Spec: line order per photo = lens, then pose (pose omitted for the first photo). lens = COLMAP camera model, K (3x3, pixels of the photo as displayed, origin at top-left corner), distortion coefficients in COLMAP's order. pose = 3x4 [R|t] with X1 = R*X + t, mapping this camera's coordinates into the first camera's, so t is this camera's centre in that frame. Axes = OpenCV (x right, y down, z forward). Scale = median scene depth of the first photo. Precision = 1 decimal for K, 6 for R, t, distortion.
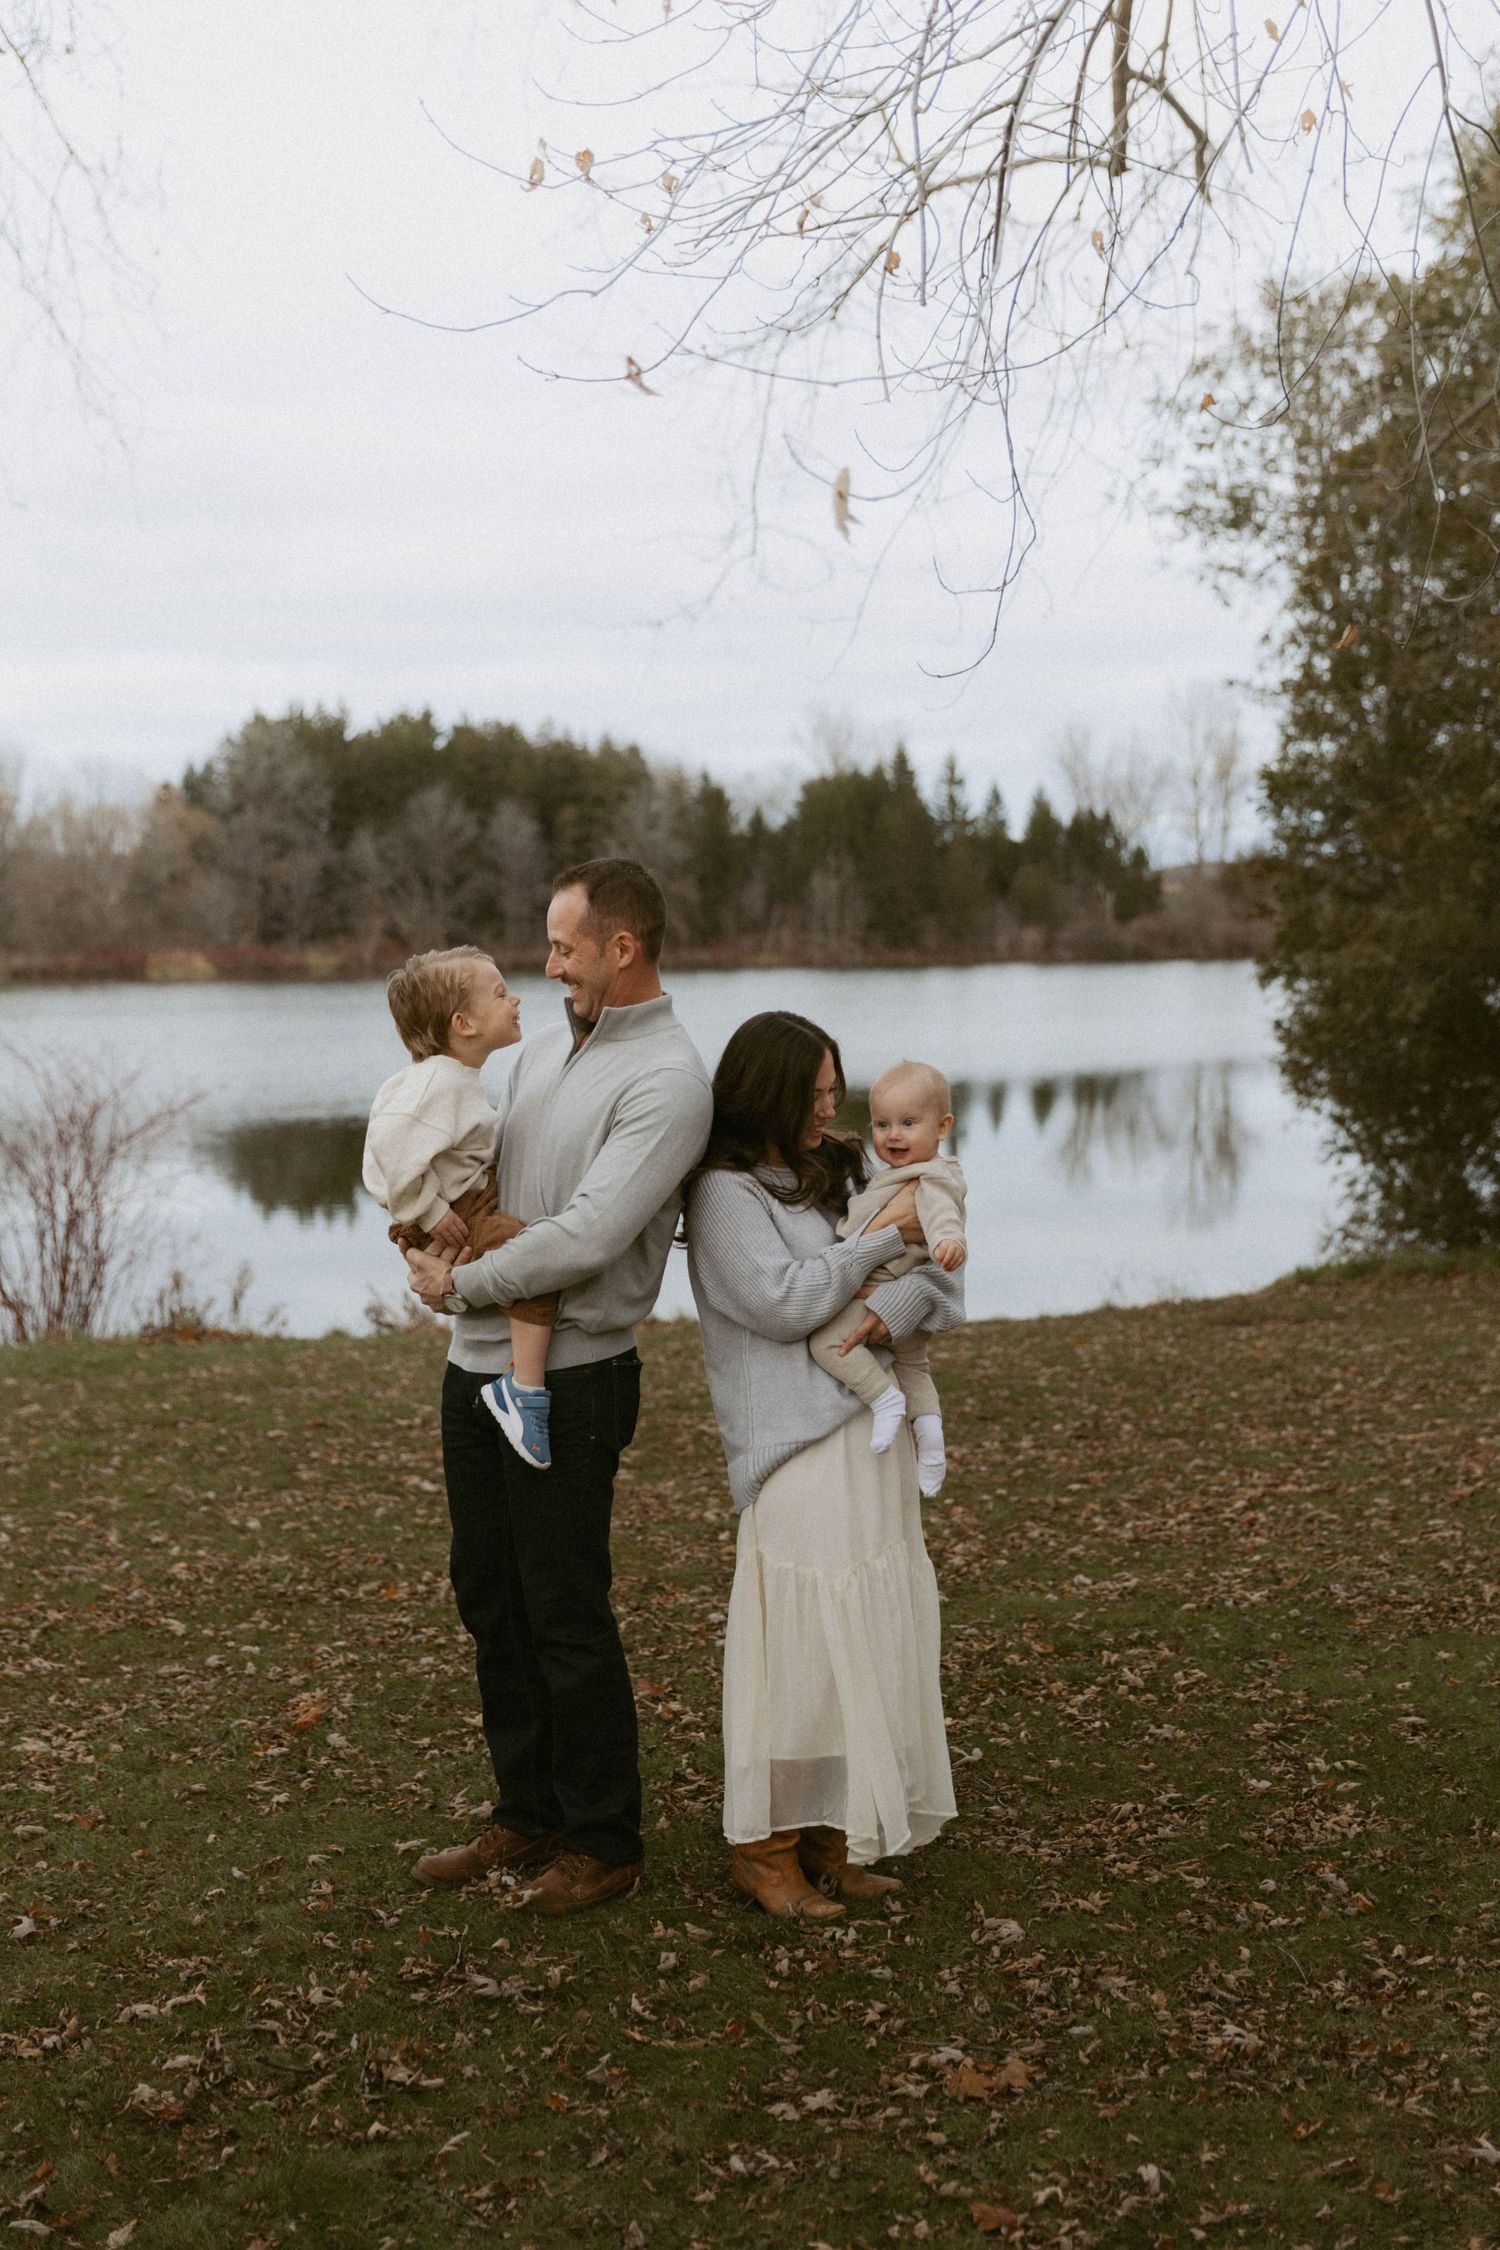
lens RADIAL K [[3175.8, 0, 734.5], [0, 3175.8, 1133.0], [0, 0, 1]] dist [-0.002113, 0.000000]
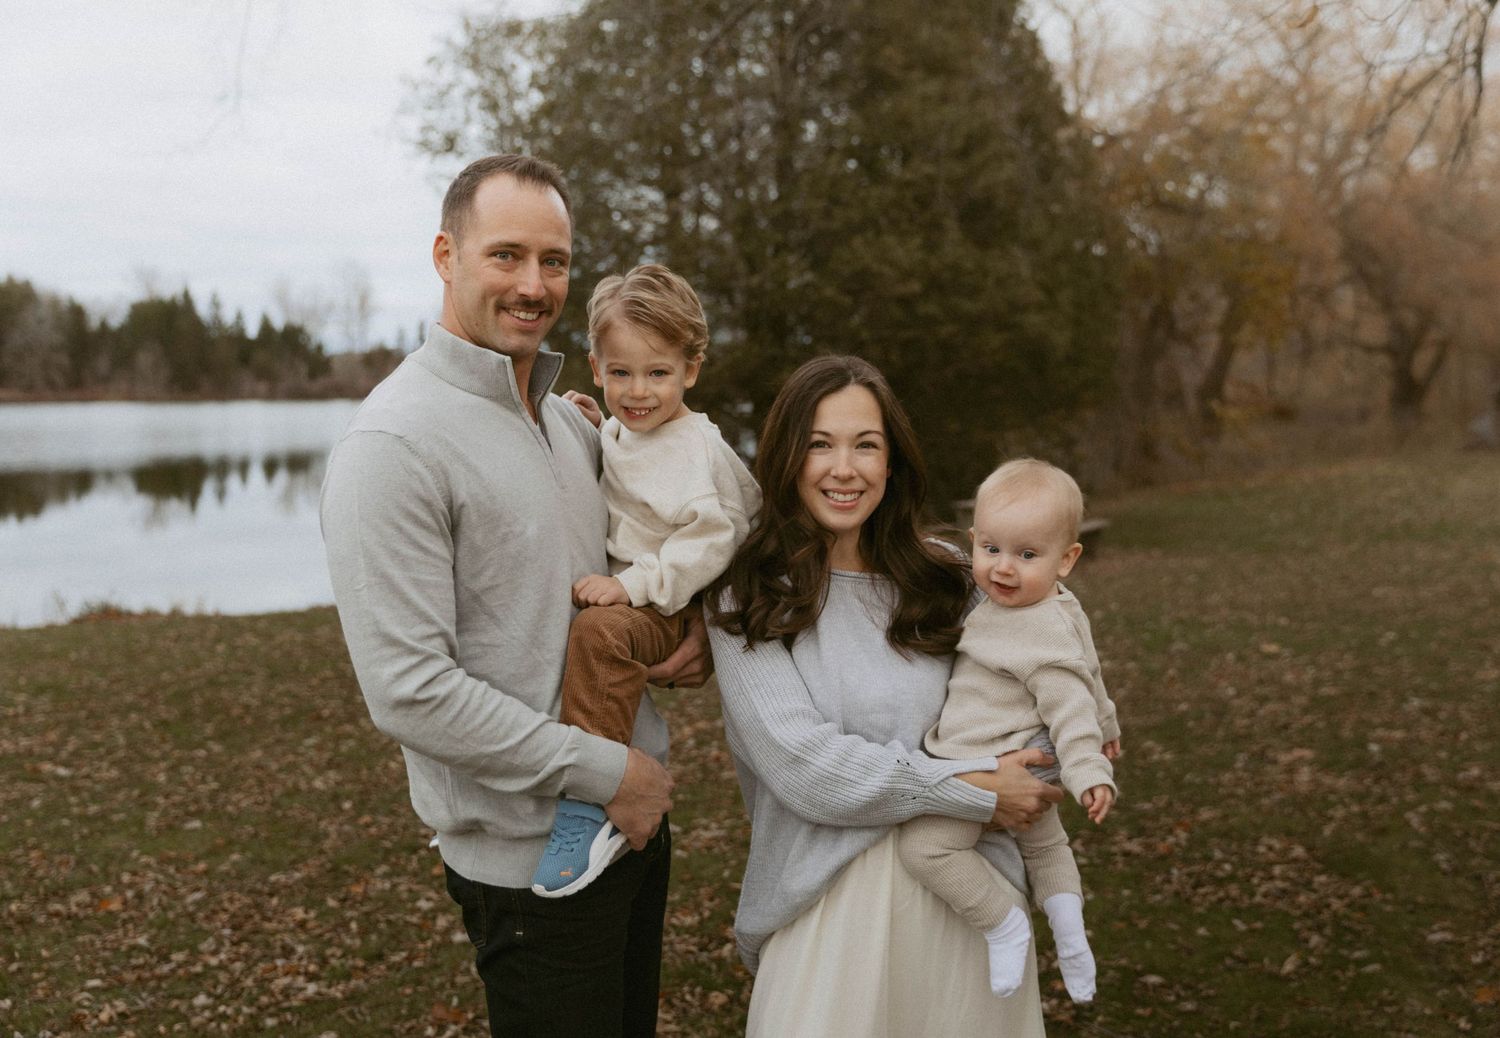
lens RADIAL K [[1524.4, 0, 757.6], [0, 1524.4, 505.6], [0, 0, 1]] dist [0.033241, 0.000000]
pose [[0.914696, -0.021437, 0.403573, -0.048887], [0.016204, 0.999735, 0.016377, -0.002118], [-0.403817, -0.008440, 0.914801, 0.174180]]
